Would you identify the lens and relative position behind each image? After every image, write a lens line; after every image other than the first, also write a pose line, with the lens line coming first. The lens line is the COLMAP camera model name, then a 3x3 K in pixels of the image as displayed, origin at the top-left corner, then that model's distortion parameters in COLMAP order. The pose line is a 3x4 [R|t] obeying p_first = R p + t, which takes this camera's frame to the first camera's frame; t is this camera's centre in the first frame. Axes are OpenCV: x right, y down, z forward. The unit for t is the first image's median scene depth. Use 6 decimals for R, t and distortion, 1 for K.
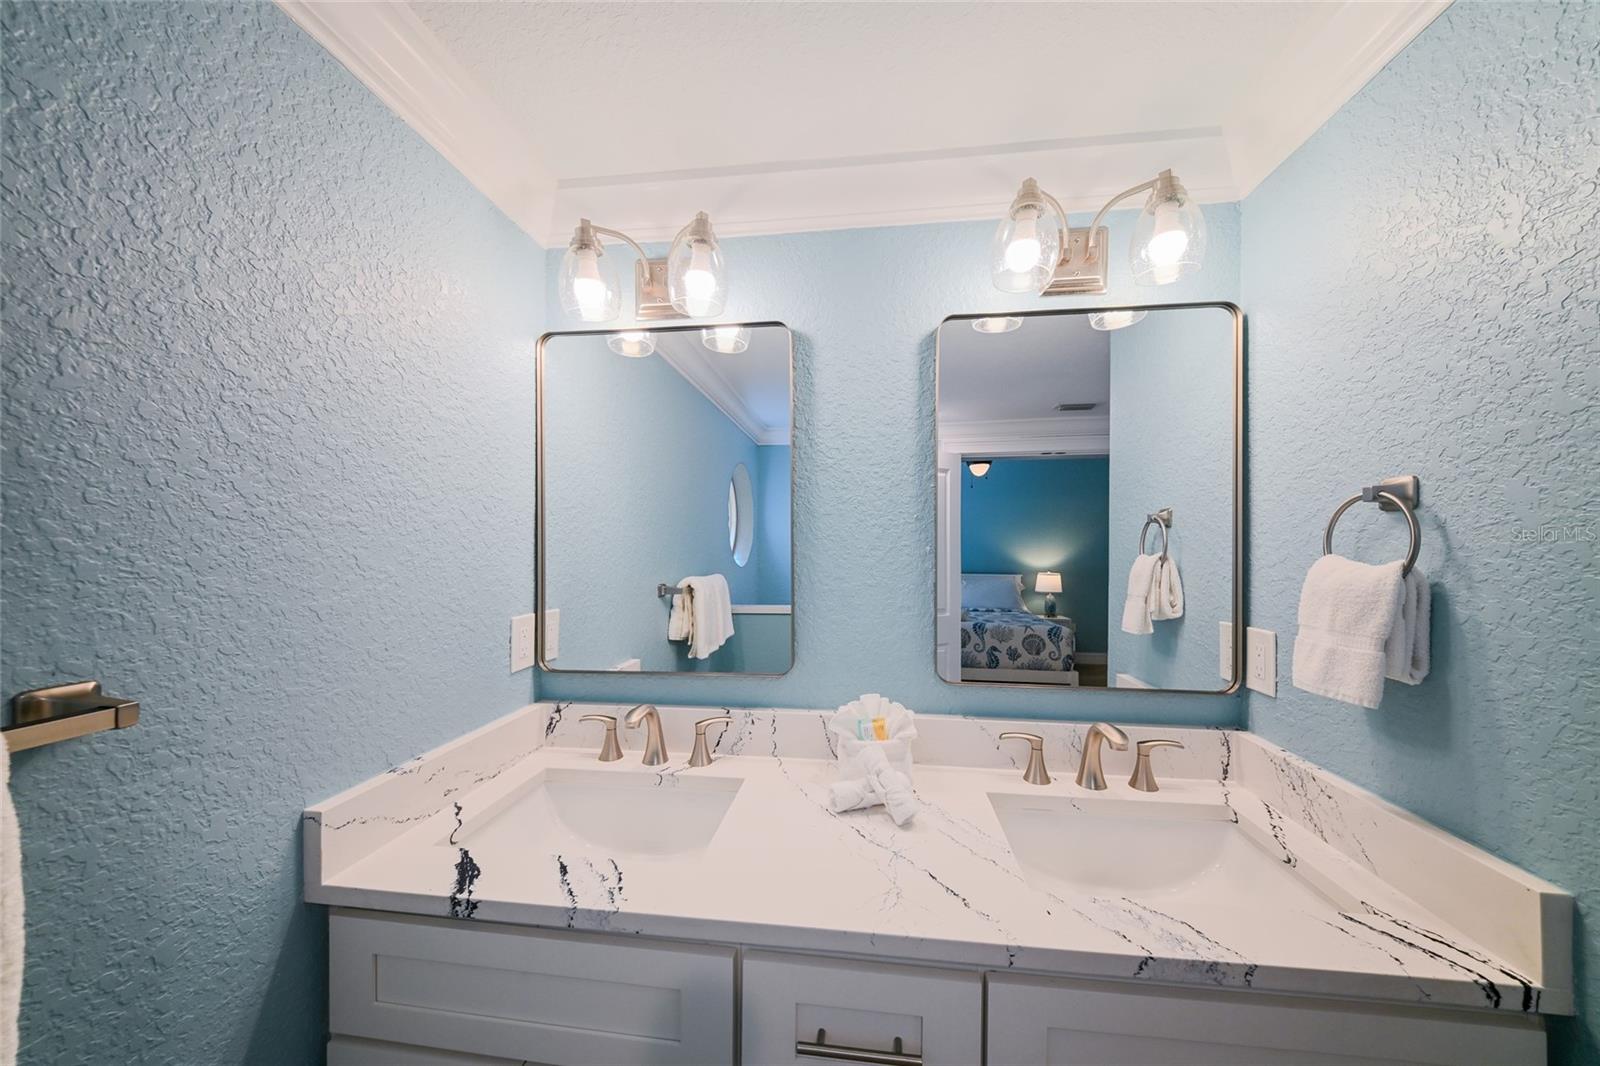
lens RADIAL K [[561.3, 0, 810.6], [0, 561.3, 540.0], [0, 0, 1]] dist [0.005716, -0.002830]
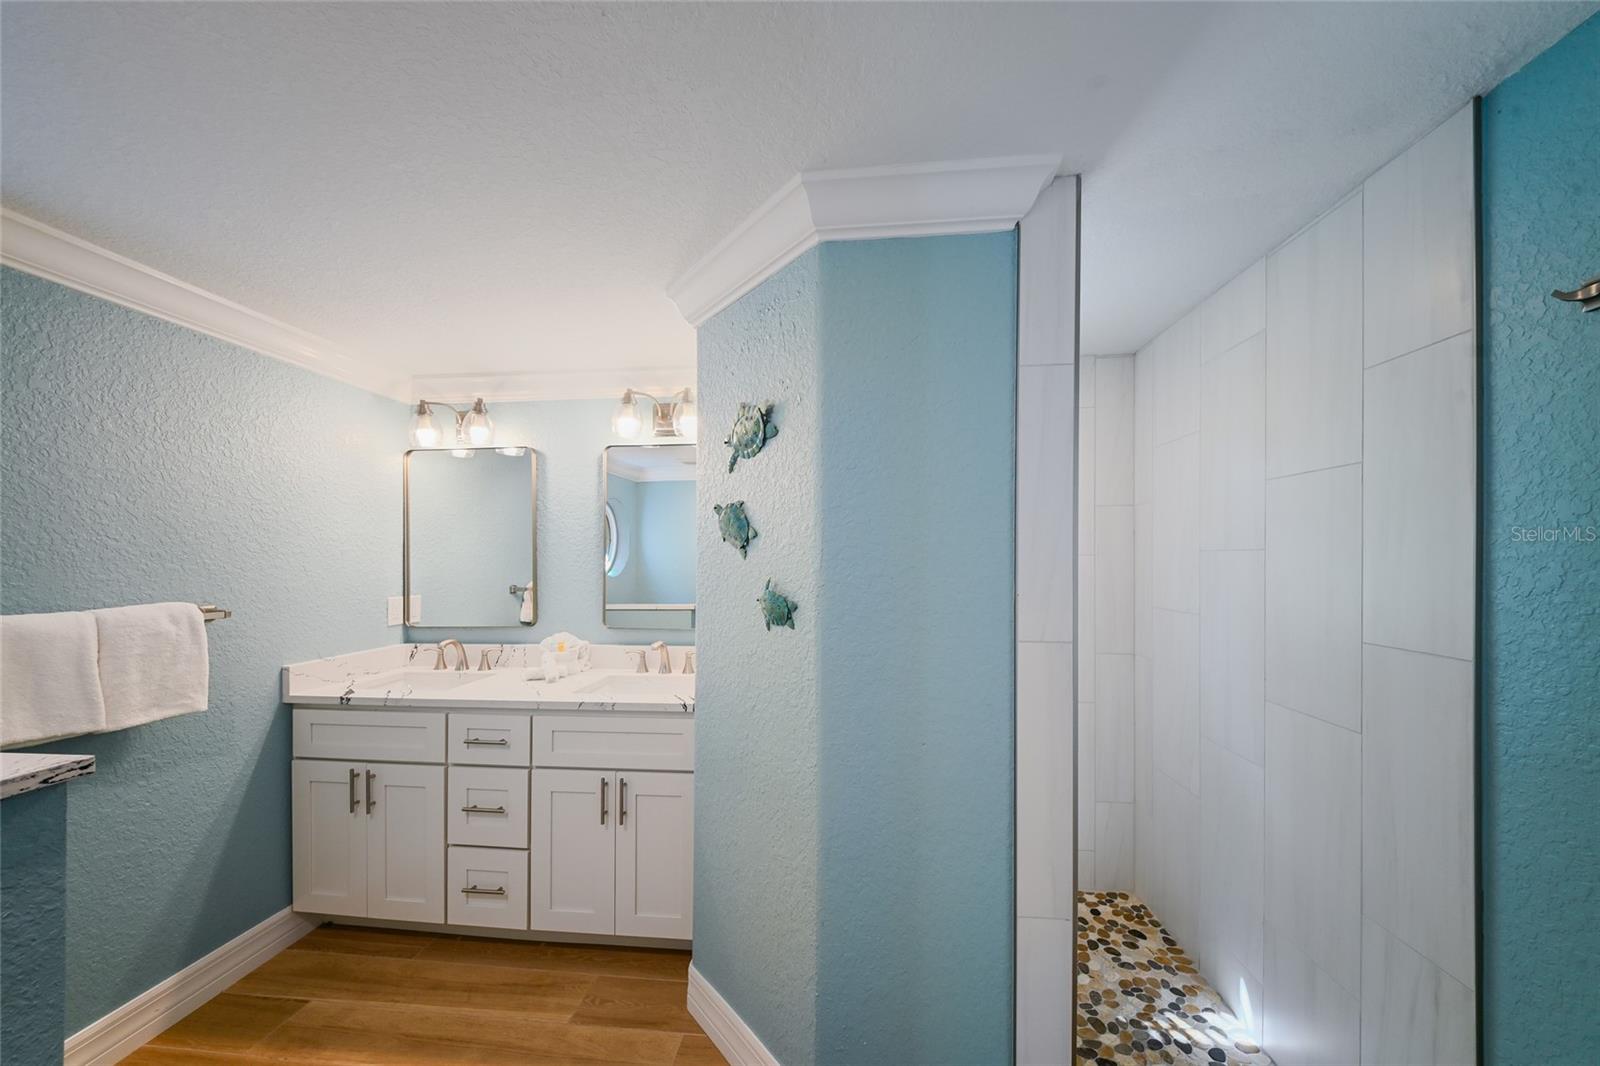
lens RADIAL K [[561.3, 0, 802.8], [0, 561.3, 550.0], [0, 0, 1]] dist [0.005716, -0.002830]
pose [[0.999783, -0.008608, 0.018988, 0.902101], [0.008741, 0.999938, -0.006935, -0.003801], [-0.018927, 0.007100, 0.999796, -1.020063]]
